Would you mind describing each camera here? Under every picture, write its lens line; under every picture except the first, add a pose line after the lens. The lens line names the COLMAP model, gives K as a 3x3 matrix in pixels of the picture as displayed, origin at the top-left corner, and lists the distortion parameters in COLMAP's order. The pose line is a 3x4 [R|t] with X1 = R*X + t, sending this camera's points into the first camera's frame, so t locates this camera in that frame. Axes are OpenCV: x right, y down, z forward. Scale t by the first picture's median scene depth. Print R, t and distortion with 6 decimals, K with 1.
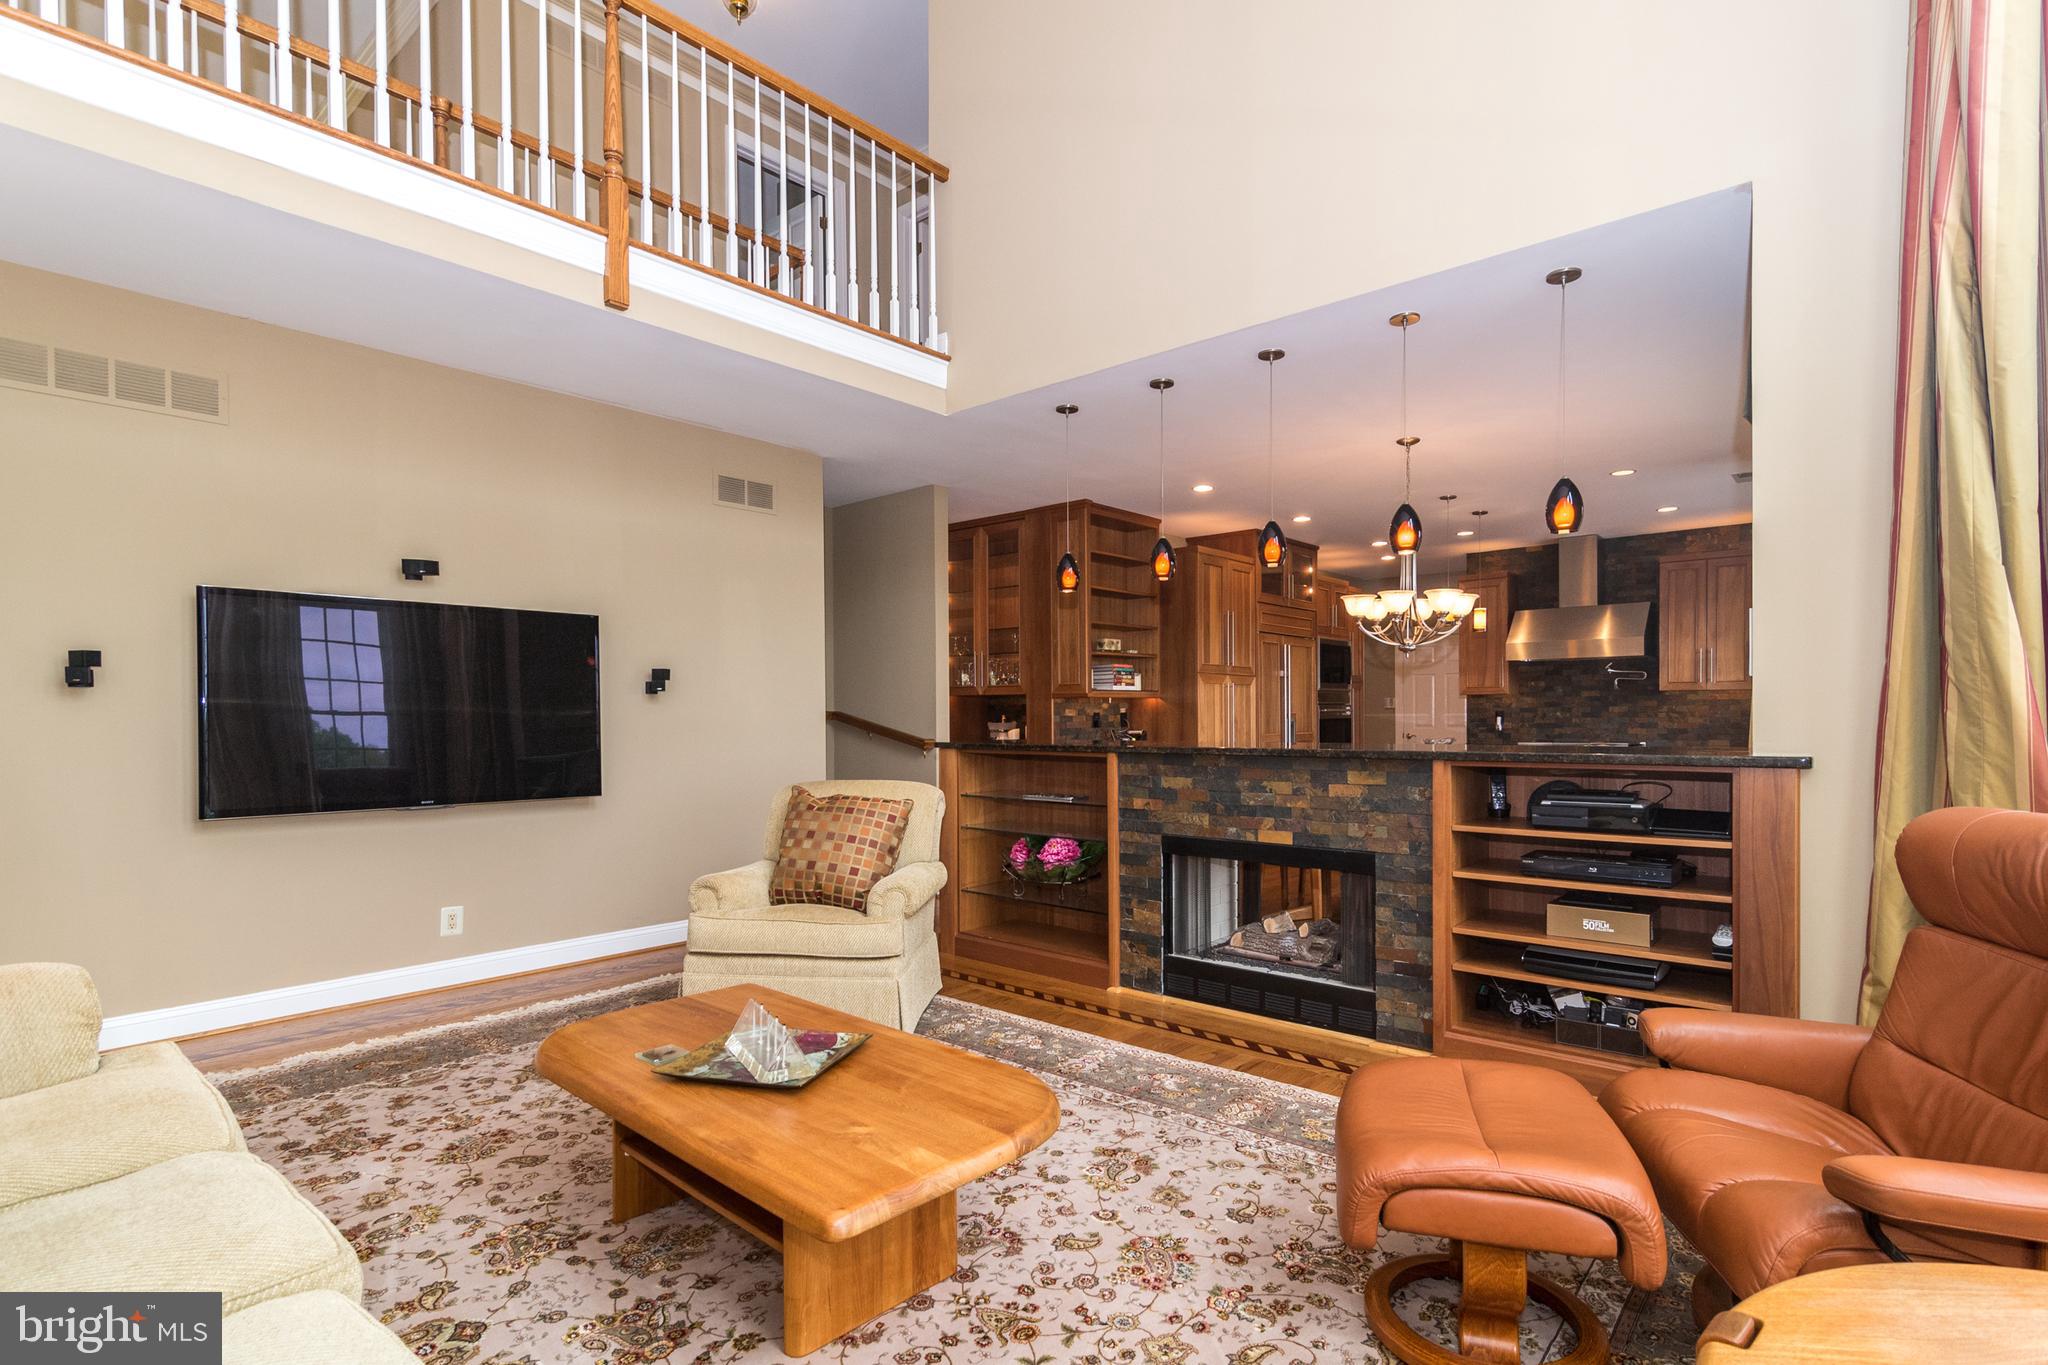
lens RADIAL K [[992.3, 0, 1056.9], [0, 992.3, 721.9], [0, 0, 1]] dist [-0.003602, 0.001254]
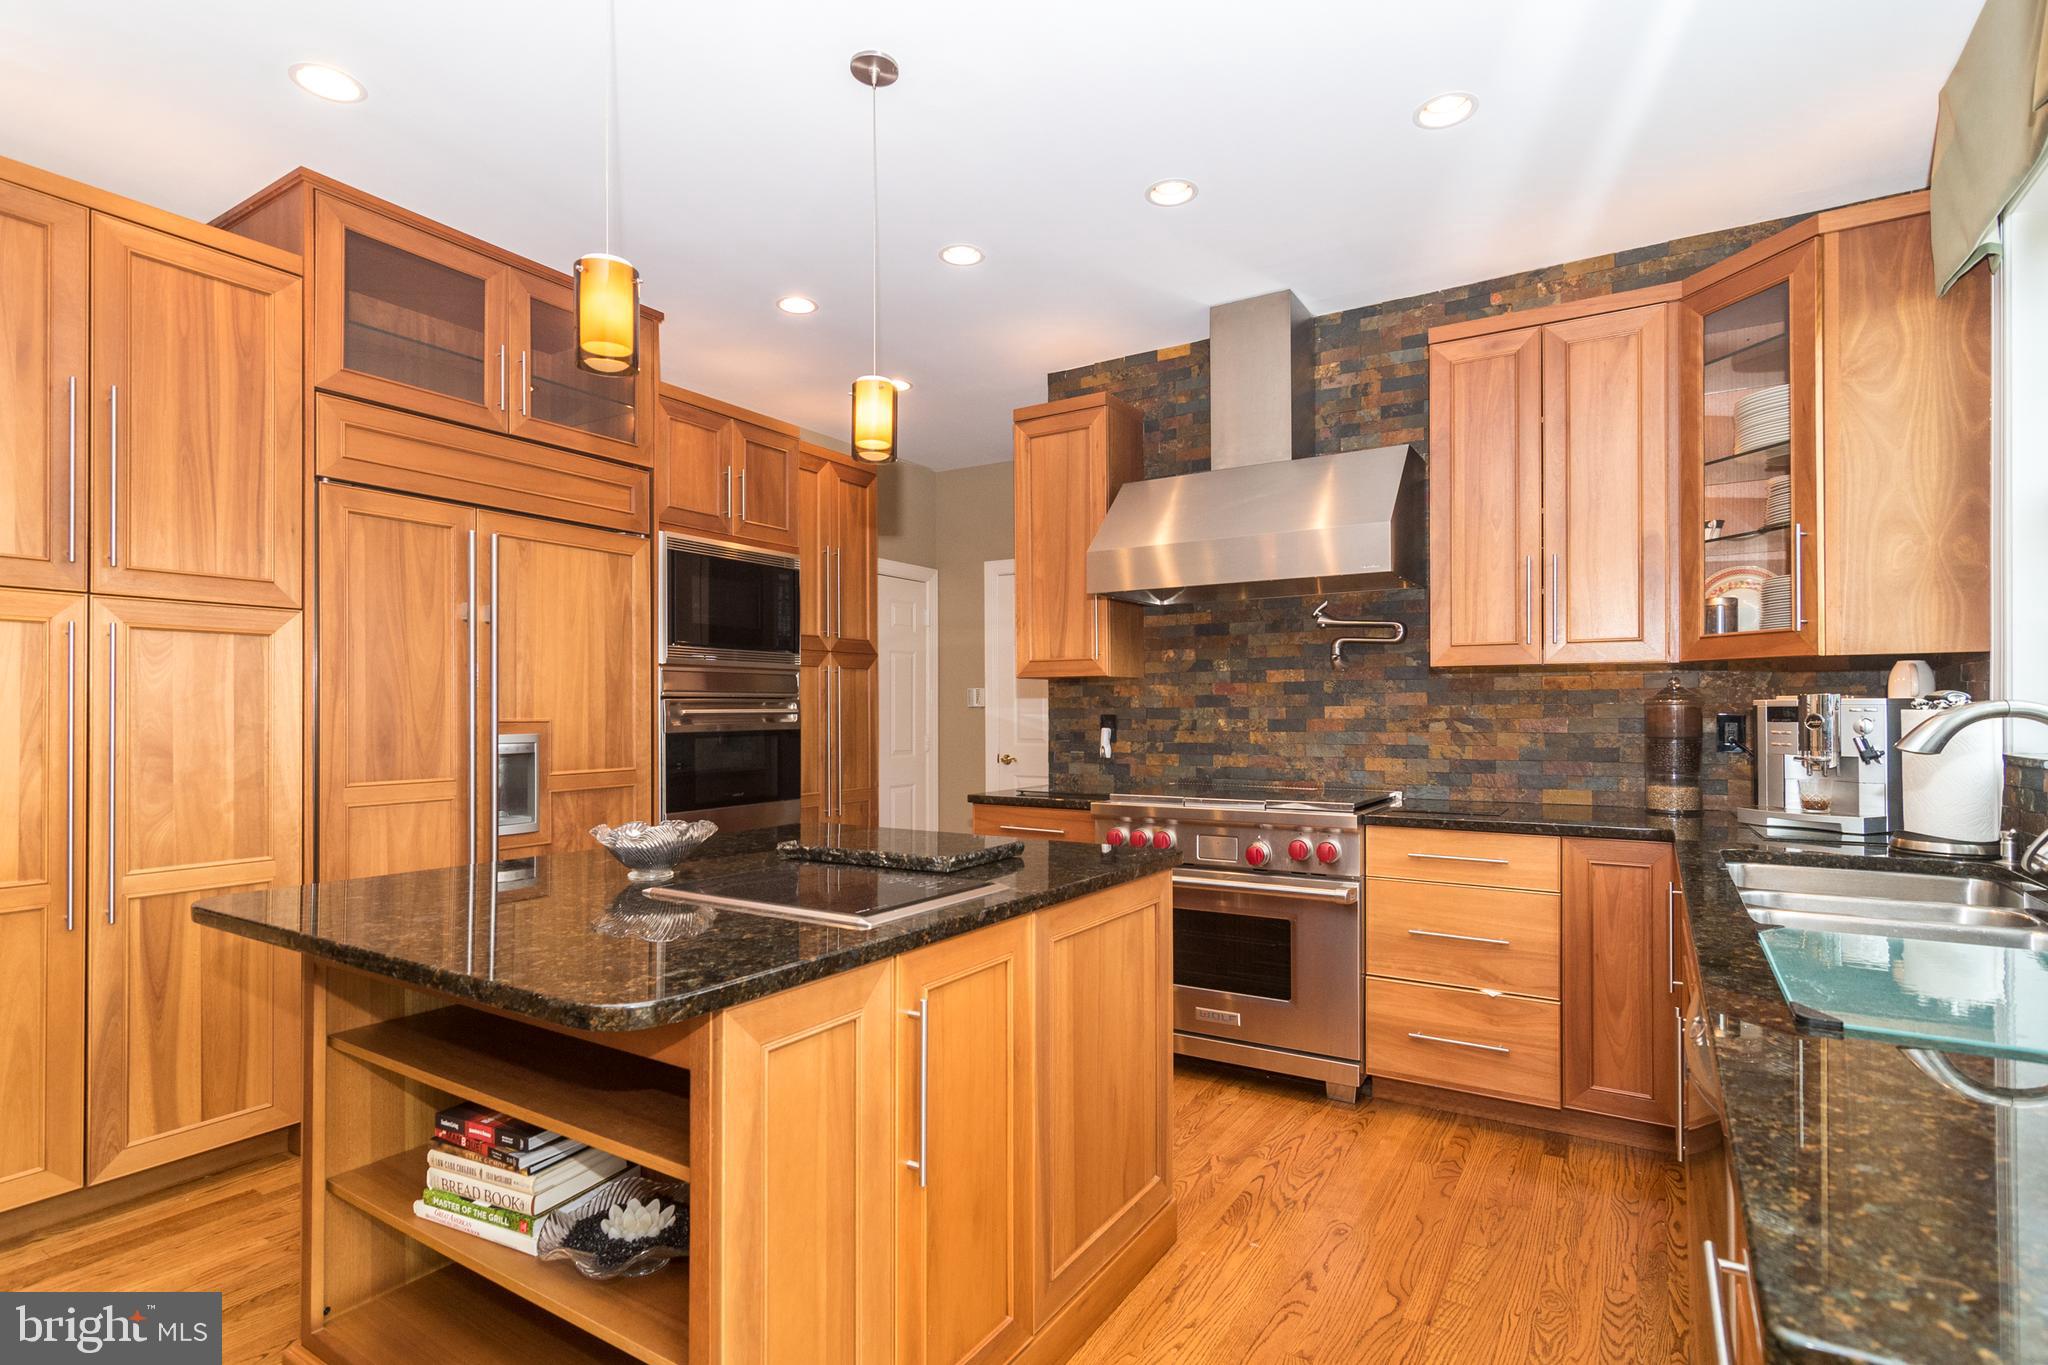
lens RADIAL K [[992.3, 0, 1040.3], [0, 992.3, 708.2], [0, 0, 1]] dist [-0.003602, 0.001254]
pose [[0.987210, 0.003588, 0.159386, 0.368710], [-0.001299, 0.999895, -0.014463, -0.008263], [-0.159421, 0.014071, 0.987110, 0.598287]]
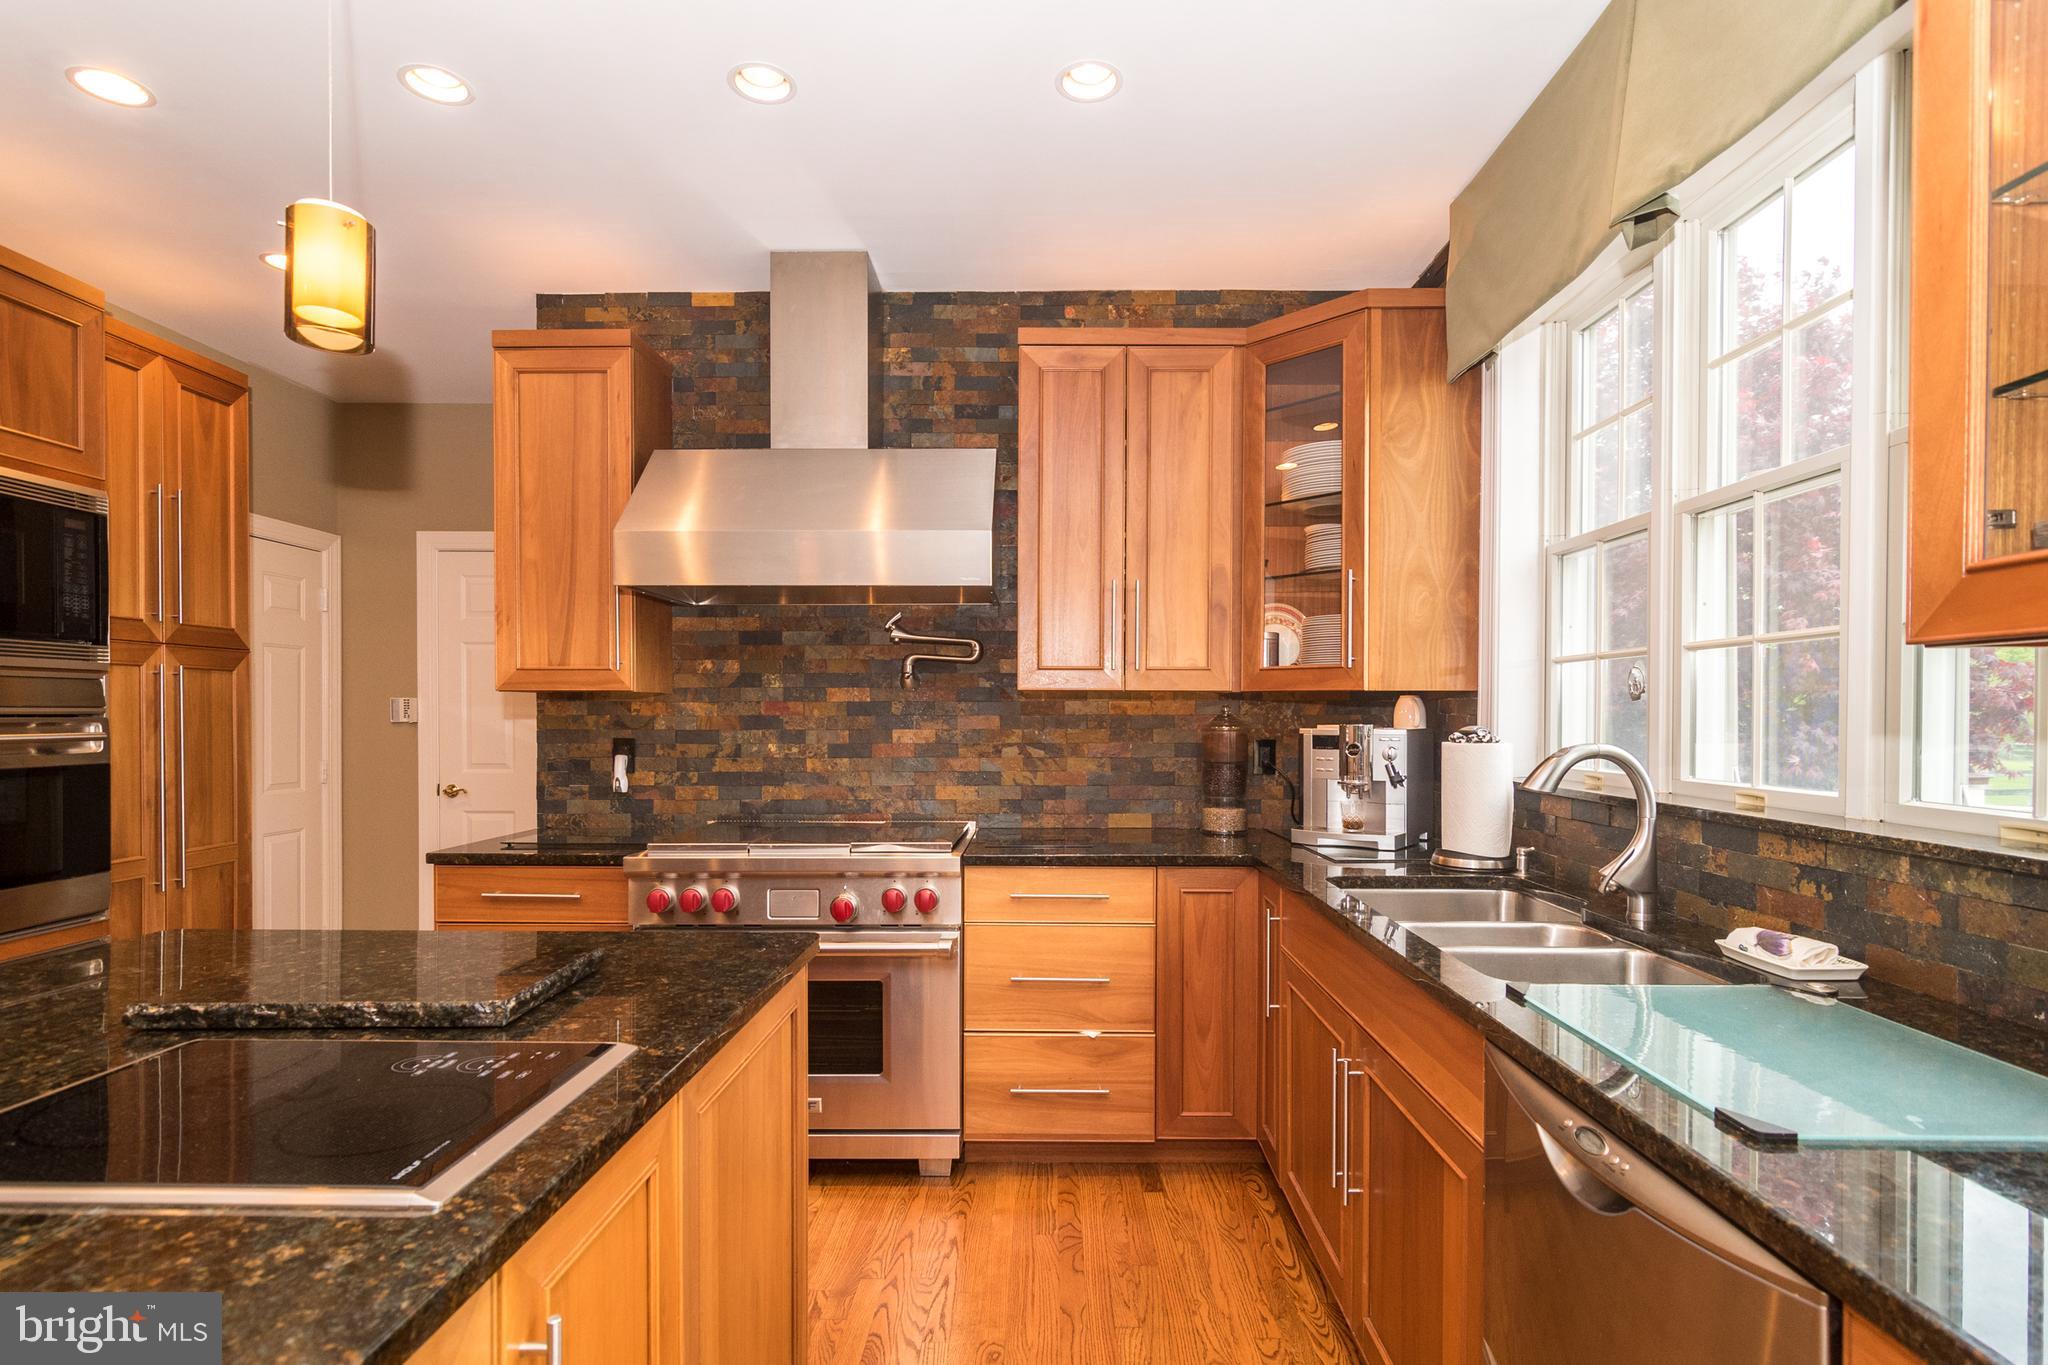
lens RADIAL K [[992.3, 0, 1023.8], [0, 992.3, 724.4], [0, 0, 1]] dist [-0.003602, 0.001254]
pose [[0.764786, 0.000872, 0.644283, 0.348873], [0.000175, 0.999999, -0.001561, -0.016896], [-0.644284, 0.001307, 0.764785, 0.674862]]
